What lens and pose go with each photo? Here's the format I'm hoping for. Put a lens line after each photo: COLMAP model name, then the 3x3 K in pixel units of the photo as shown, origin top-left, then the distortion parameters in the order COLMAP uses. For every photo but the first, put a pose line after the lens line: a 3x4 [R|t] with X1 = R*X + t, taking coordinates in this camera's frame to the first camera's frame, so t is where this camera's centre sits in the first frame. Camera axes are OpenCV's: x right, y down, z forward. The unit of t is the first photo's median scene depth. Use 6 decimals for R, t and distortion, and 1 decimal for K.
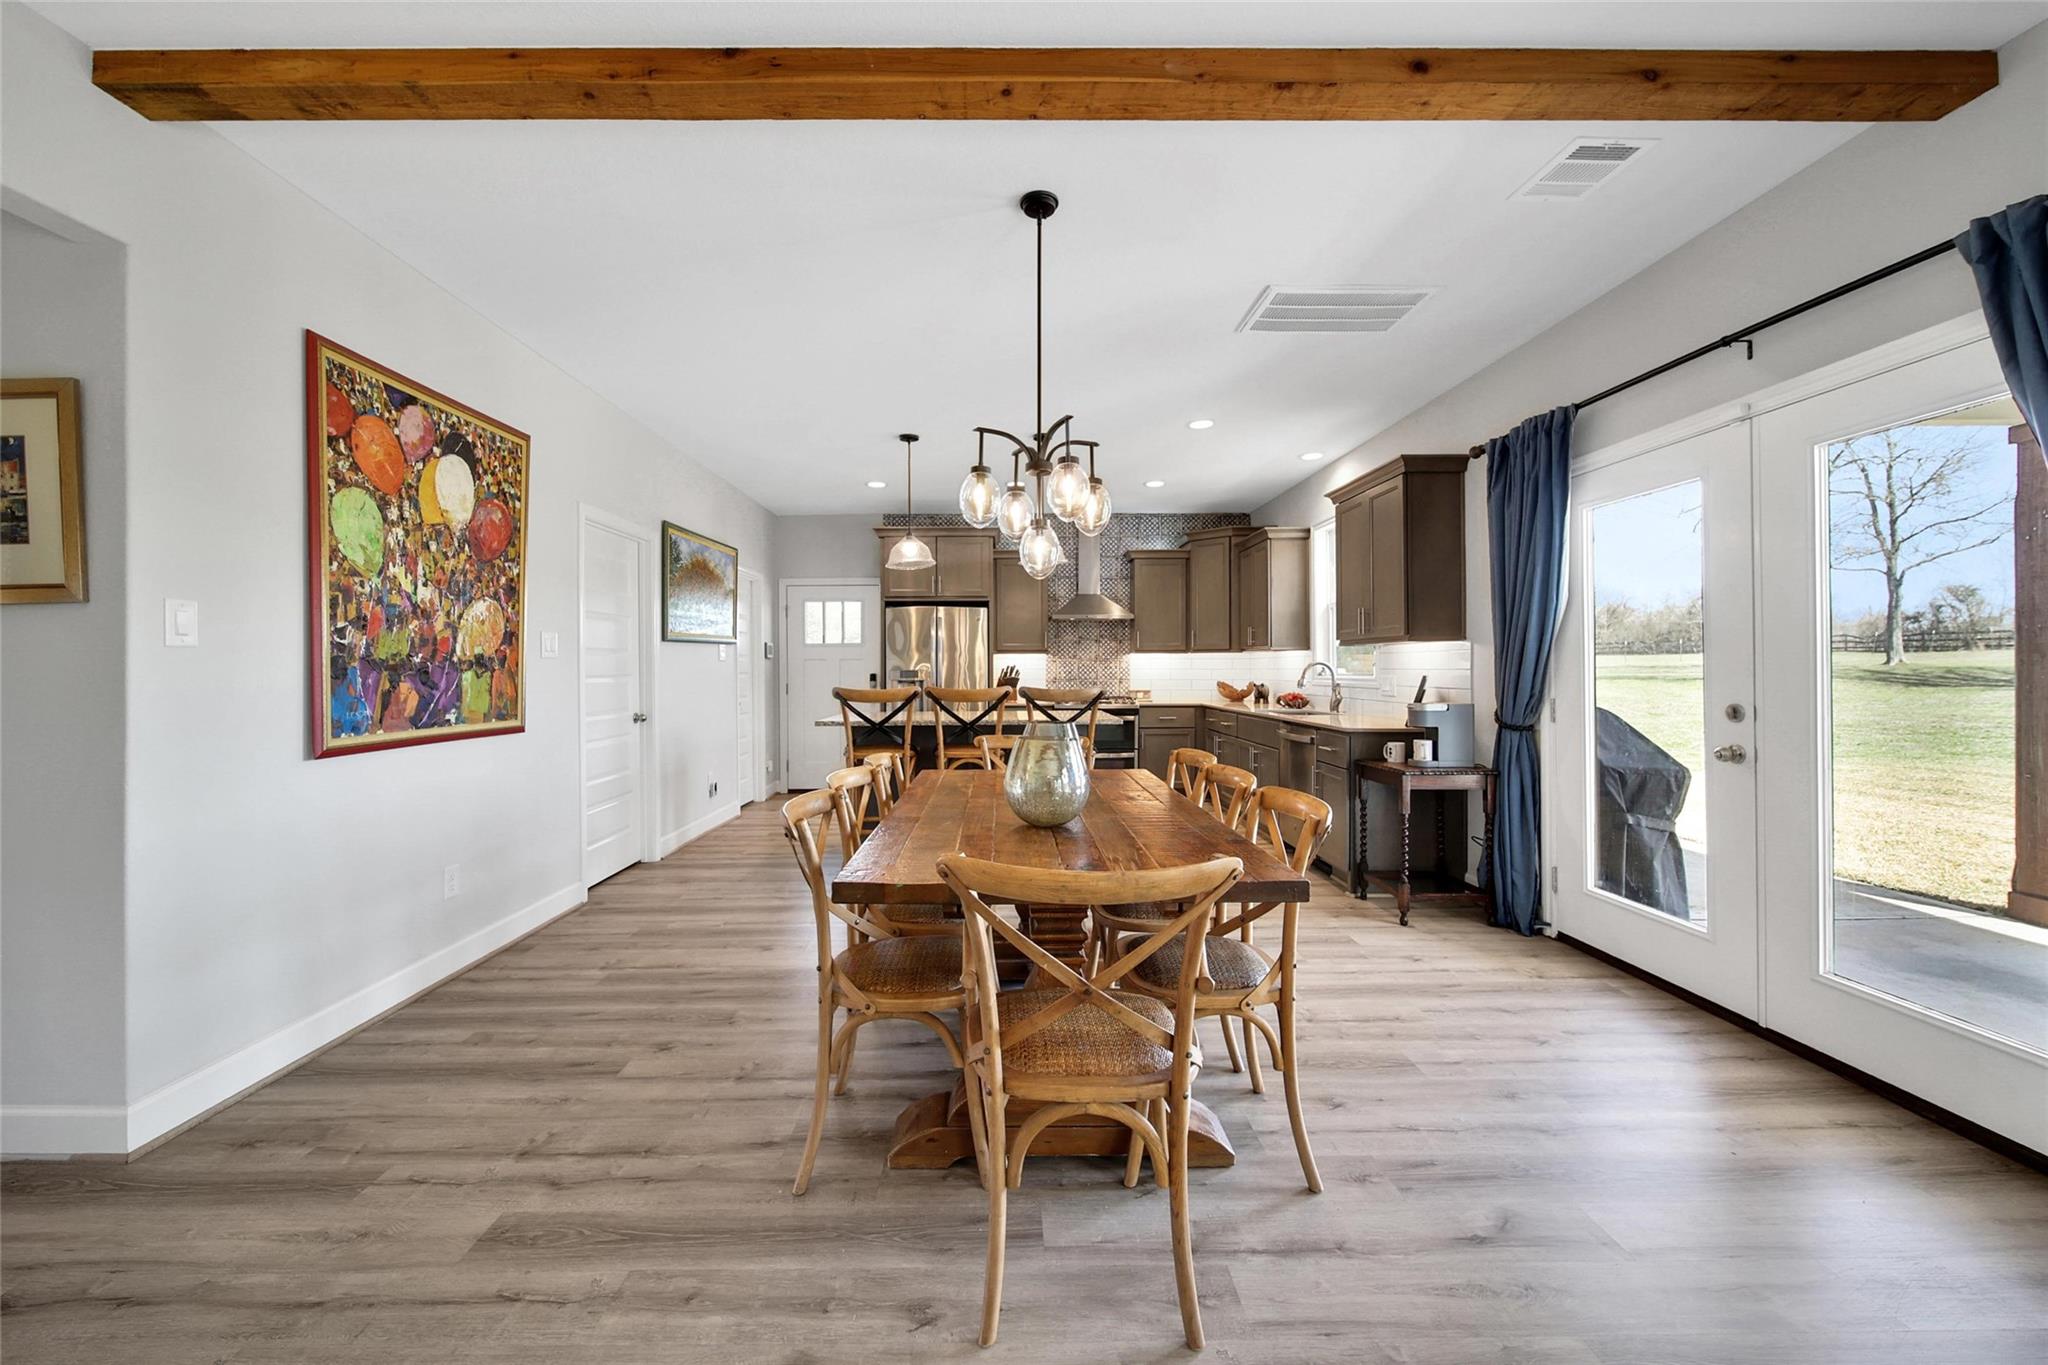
lens RADIAL K [[777.8, 0, 992.1], [0, 777.8, 666.7], [0, 0, 1]] dist [-0.002592, -0.000237]
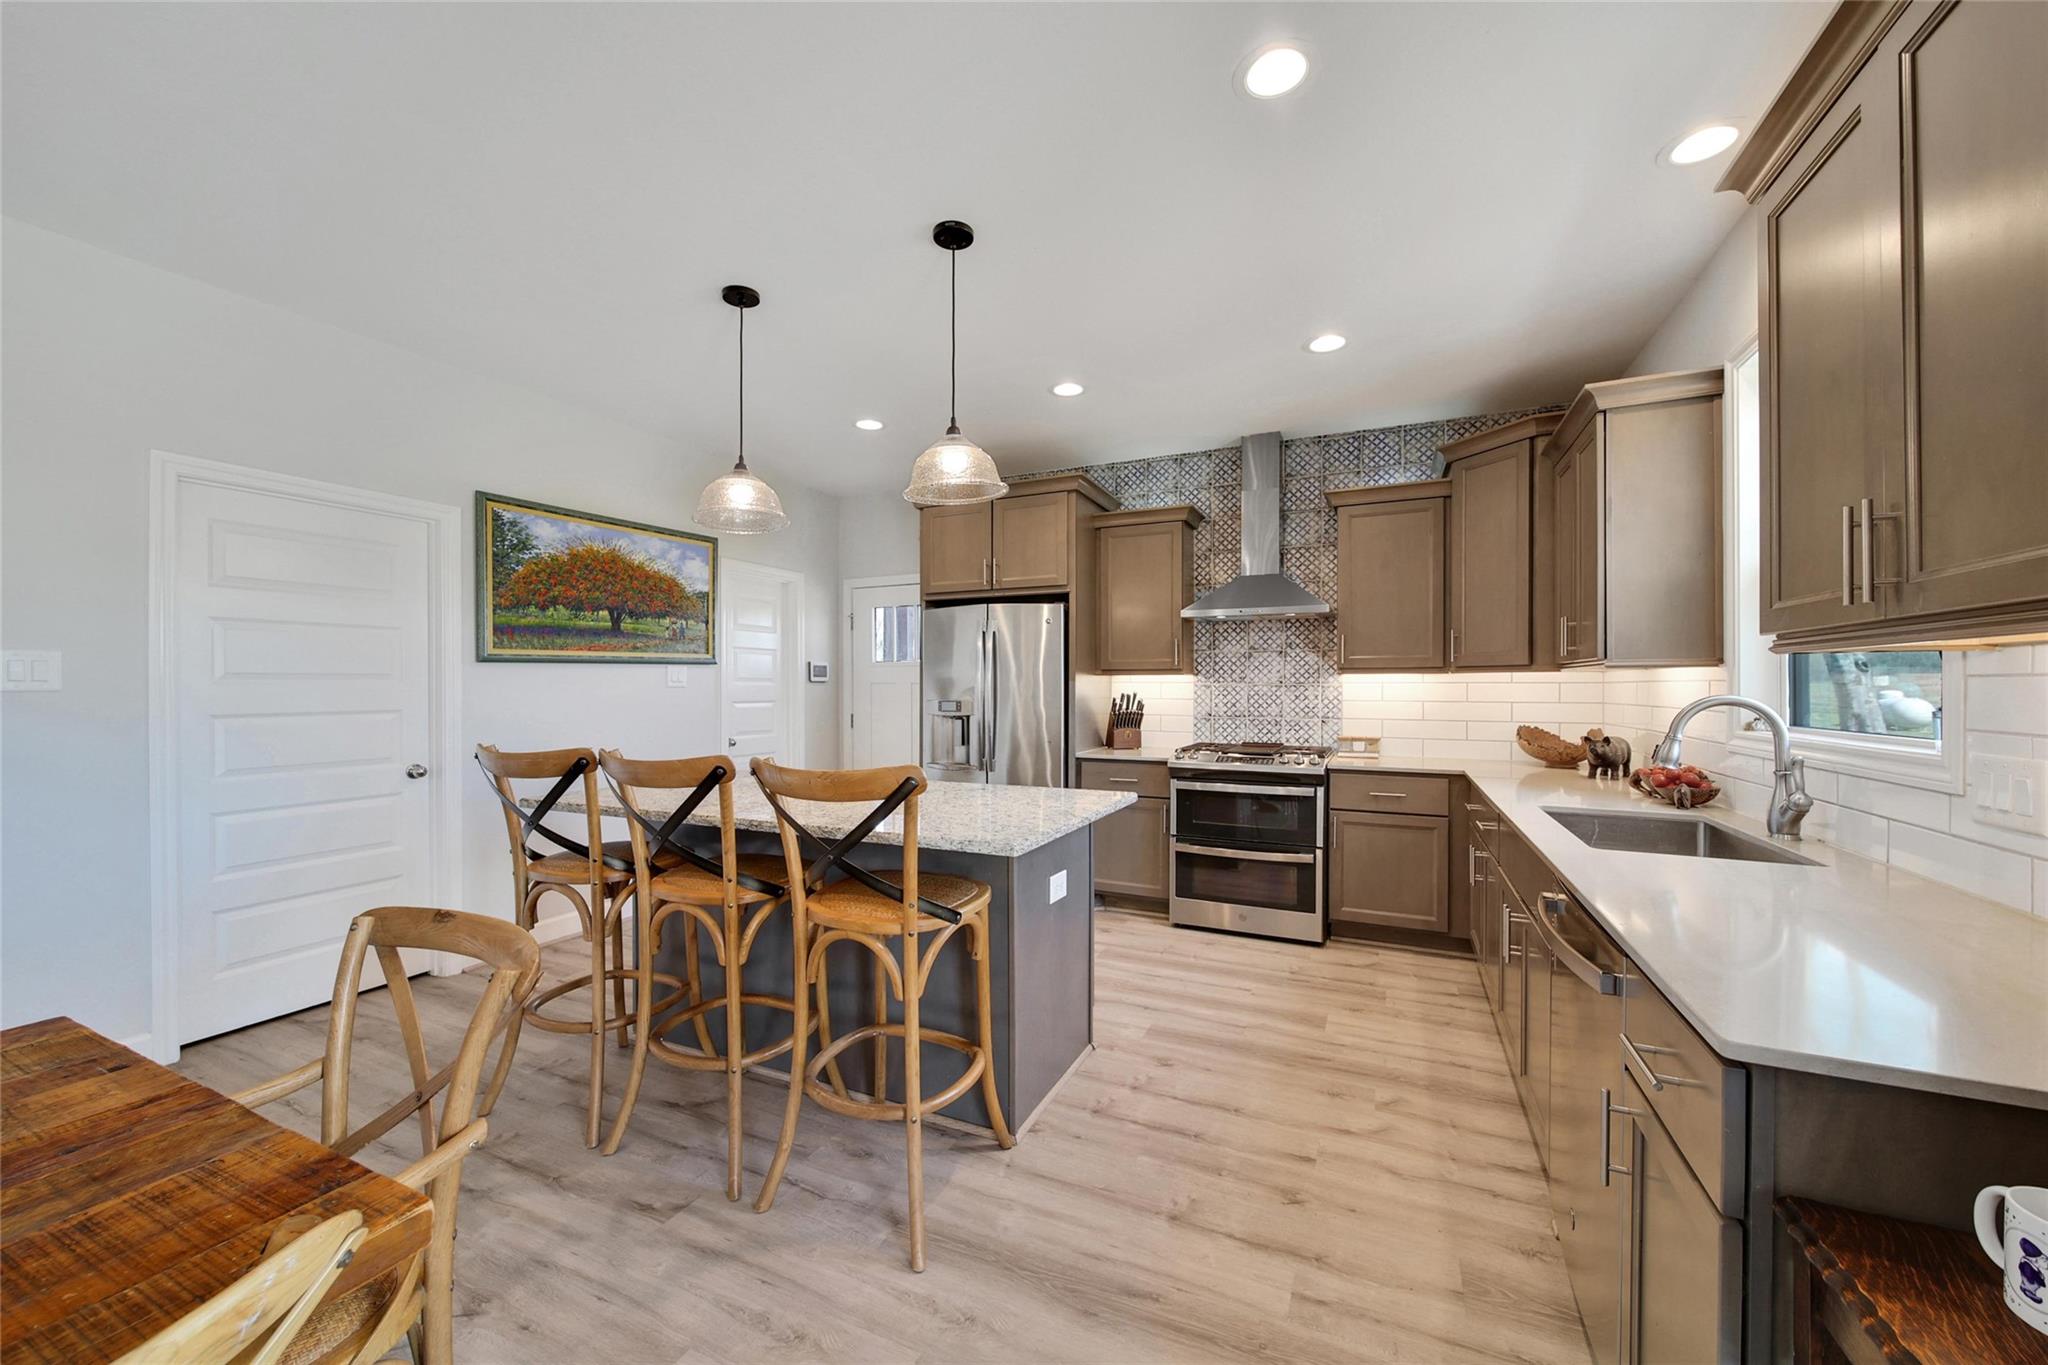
lens RADIAL K [[733.9, 0, 981.0], [0, 733.9, 683.1], [0, 0, 1]] dist [0.001662, 0.000009]
pose [[0.874173, 0.001526, -0.485612, 0.479092], [-0.002373, 0.999997, -0.001130, -0.019734], [0.485609, 0.002140, 0.874174, 0.901554]]
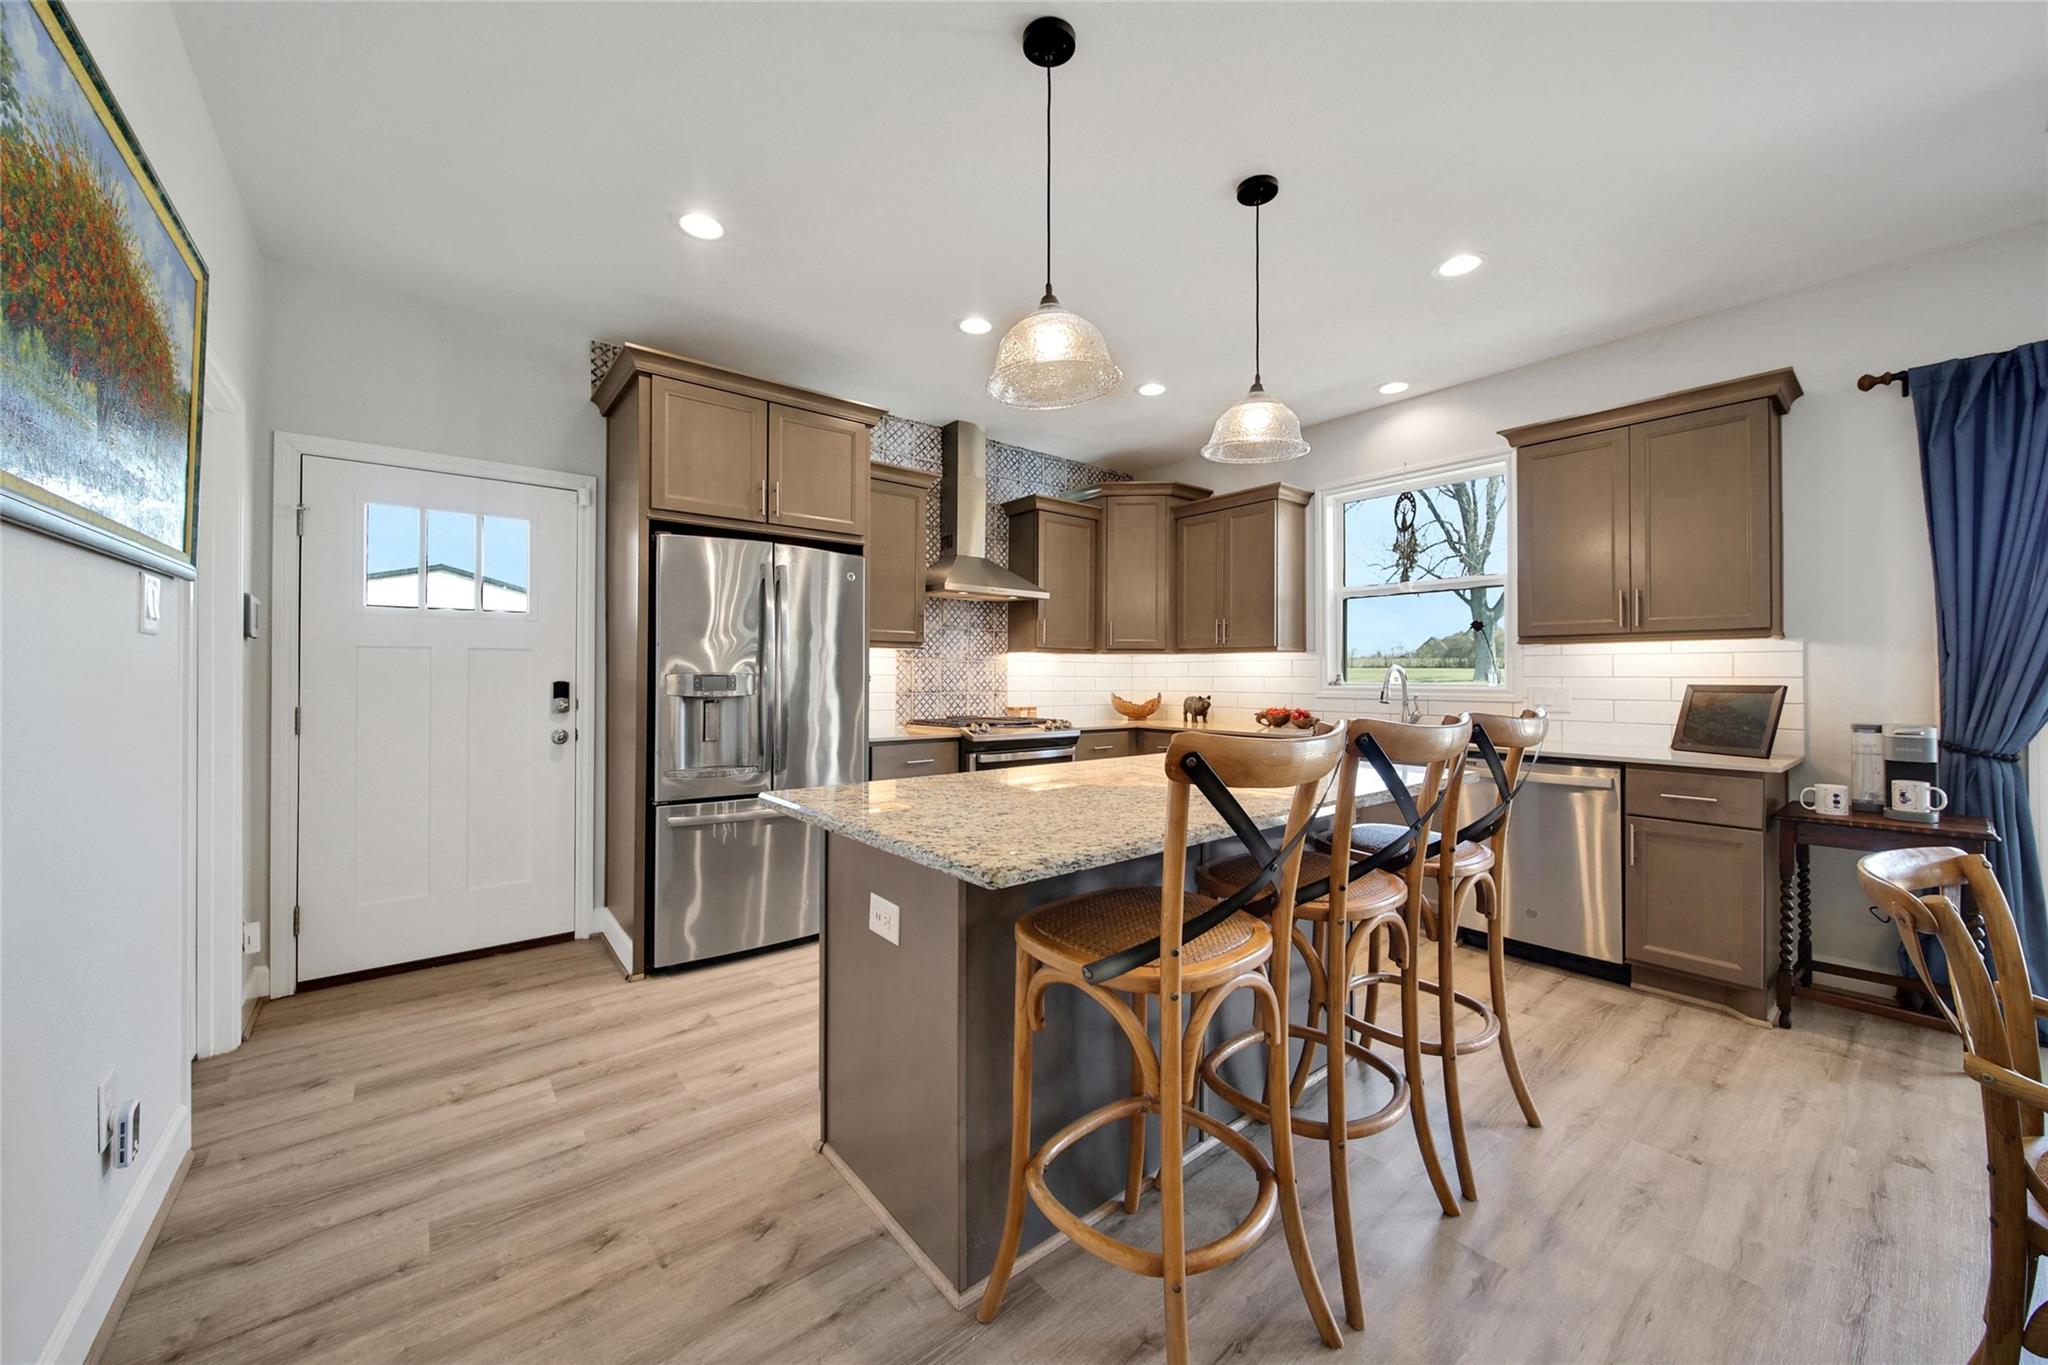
lens RADIAL K [[795.6, 0, 967.5], [0, 795.6, 674.0], [0, 0, 1]] dist [-0.001123, -0.000076]
pose [[0.802642, 0.012487, 0.596330, -0.600494], [-0.010289, 0.999922, -0.007090, 0.015507], [-0.596372, -0.000445, 0.802708, 1.078535]]
